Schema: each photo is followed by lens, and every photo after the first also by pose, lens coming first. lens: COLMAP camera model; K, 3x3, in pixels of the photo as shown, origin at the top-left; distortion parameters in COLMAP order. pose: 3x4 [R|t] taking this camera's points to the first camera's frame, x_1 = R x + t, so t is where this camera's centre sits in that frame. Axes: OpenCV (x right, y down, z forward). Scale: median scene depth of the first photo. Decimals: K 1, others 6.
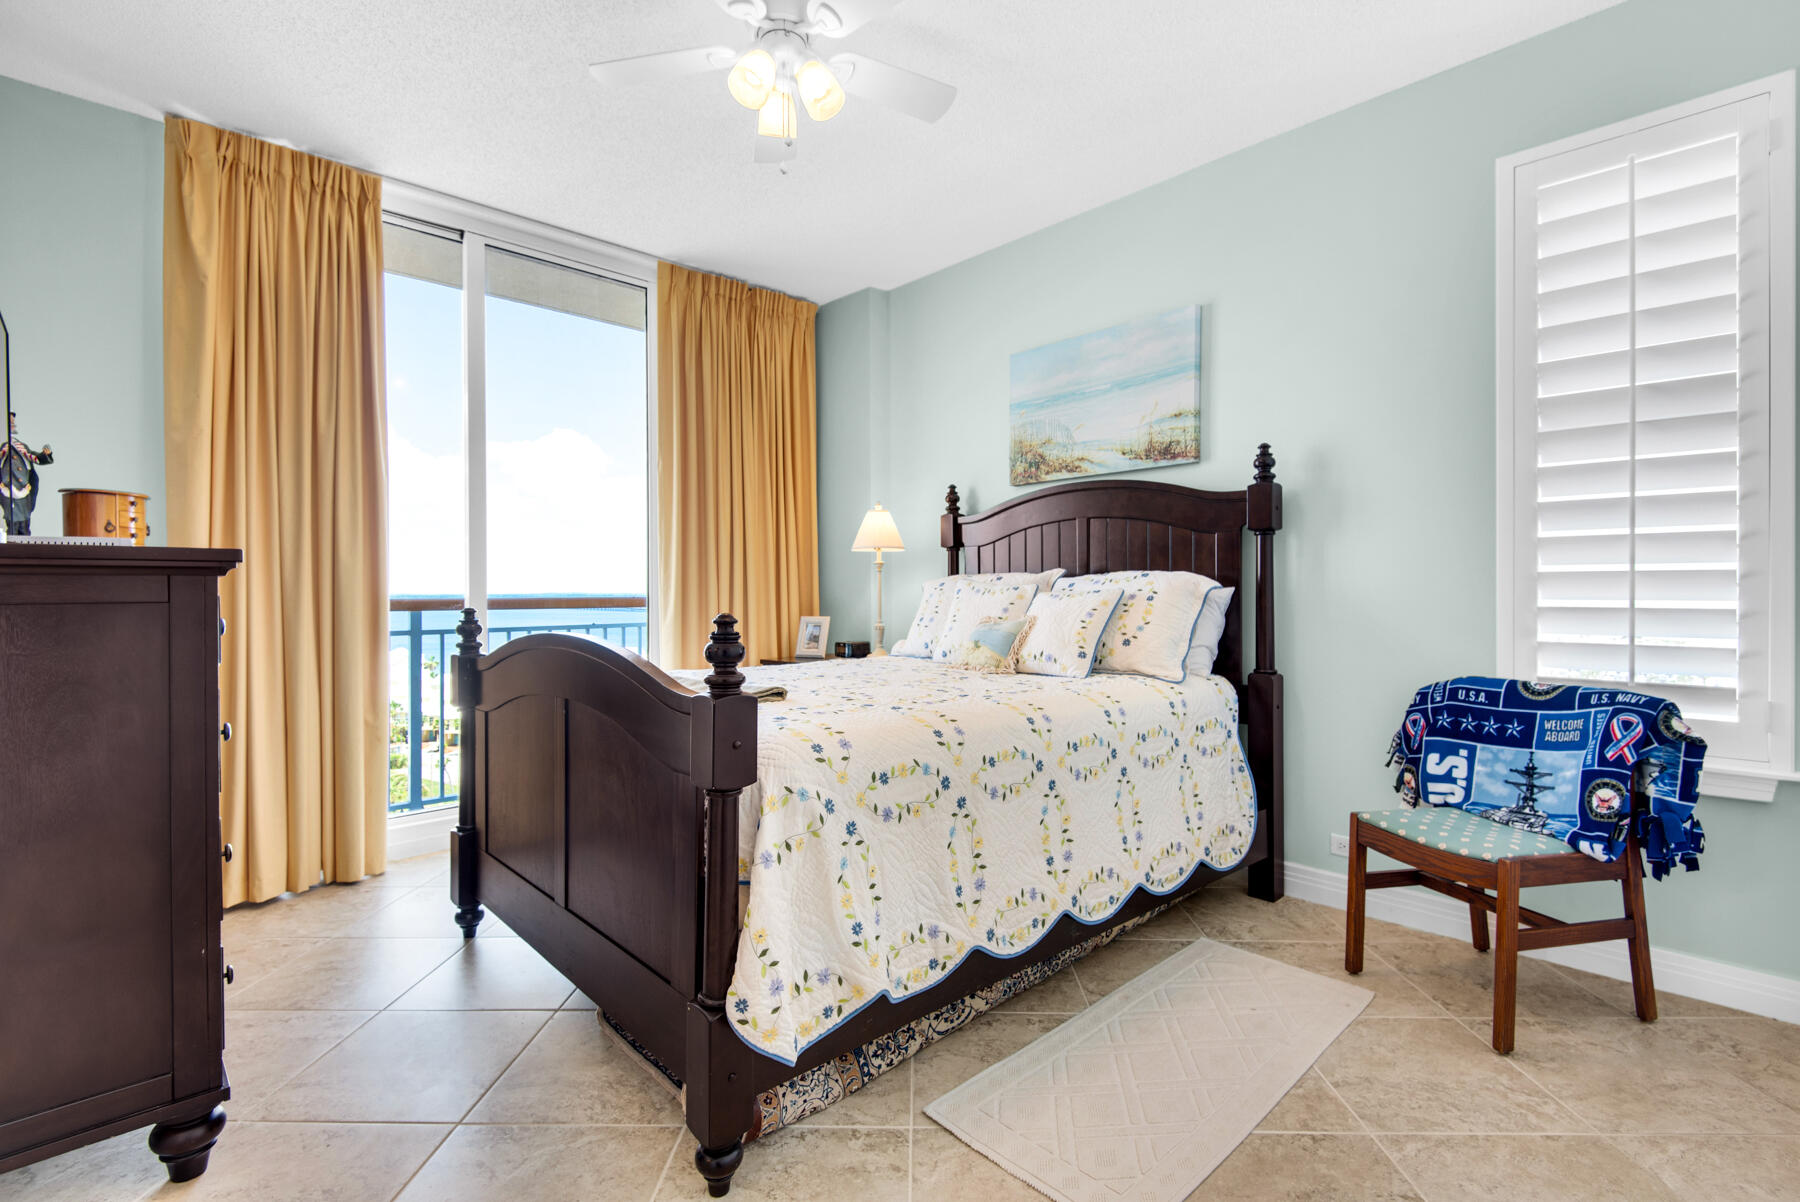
lens RADIAL K [[822.9, 0, 910.9], [0, 822.9, 586.9], [0, 0, 1]] dist [-0.001220, -0.004279]
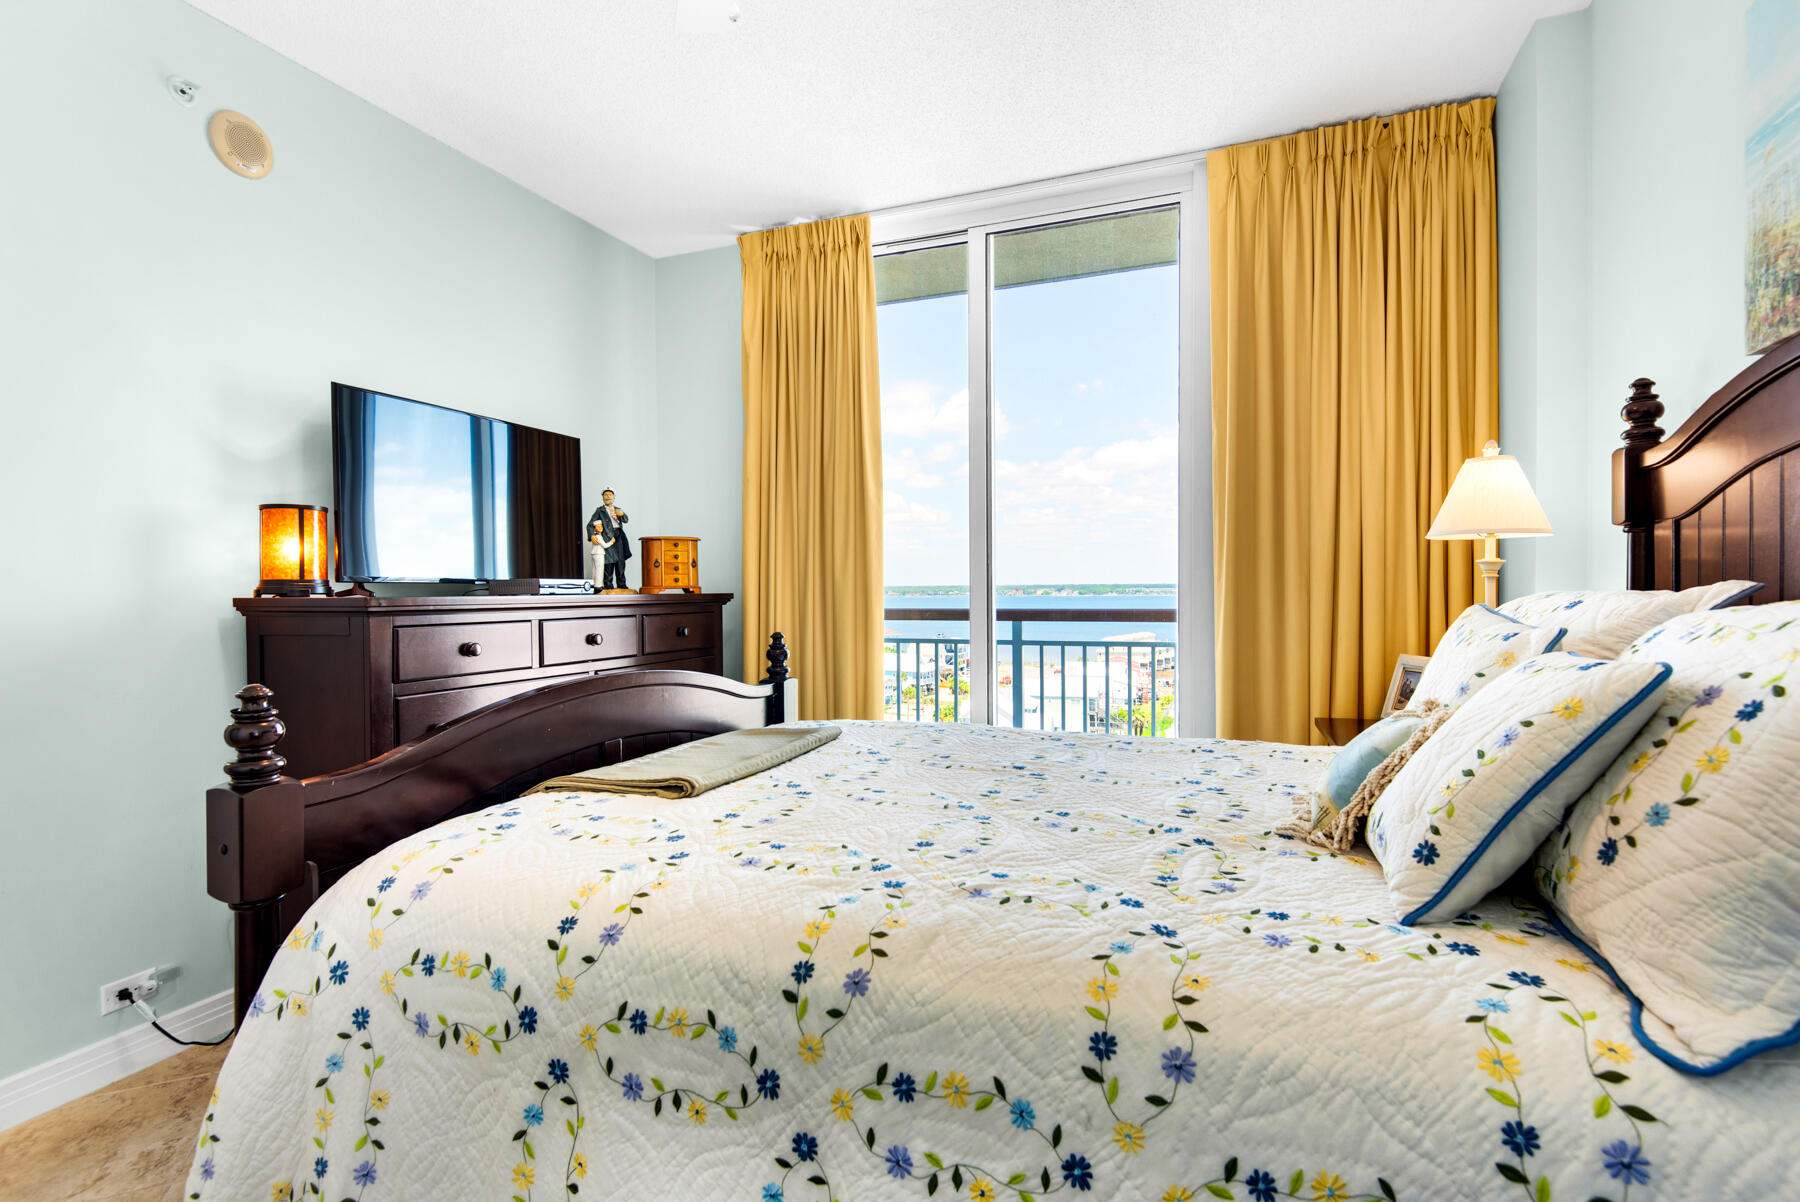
lens RADIAL K [[860.7, 0, 900.0], [0, 860.7, 601.0], [0, 0, 1]] dist [0.000174, -0.000271]
pose [[0.424864, 0.014805, -0.905136, 0.395307], [0.015351, 0.999605, 0.023556, -0.030368], [0.905127, -0.023903, 0.424469, 0.587390]]
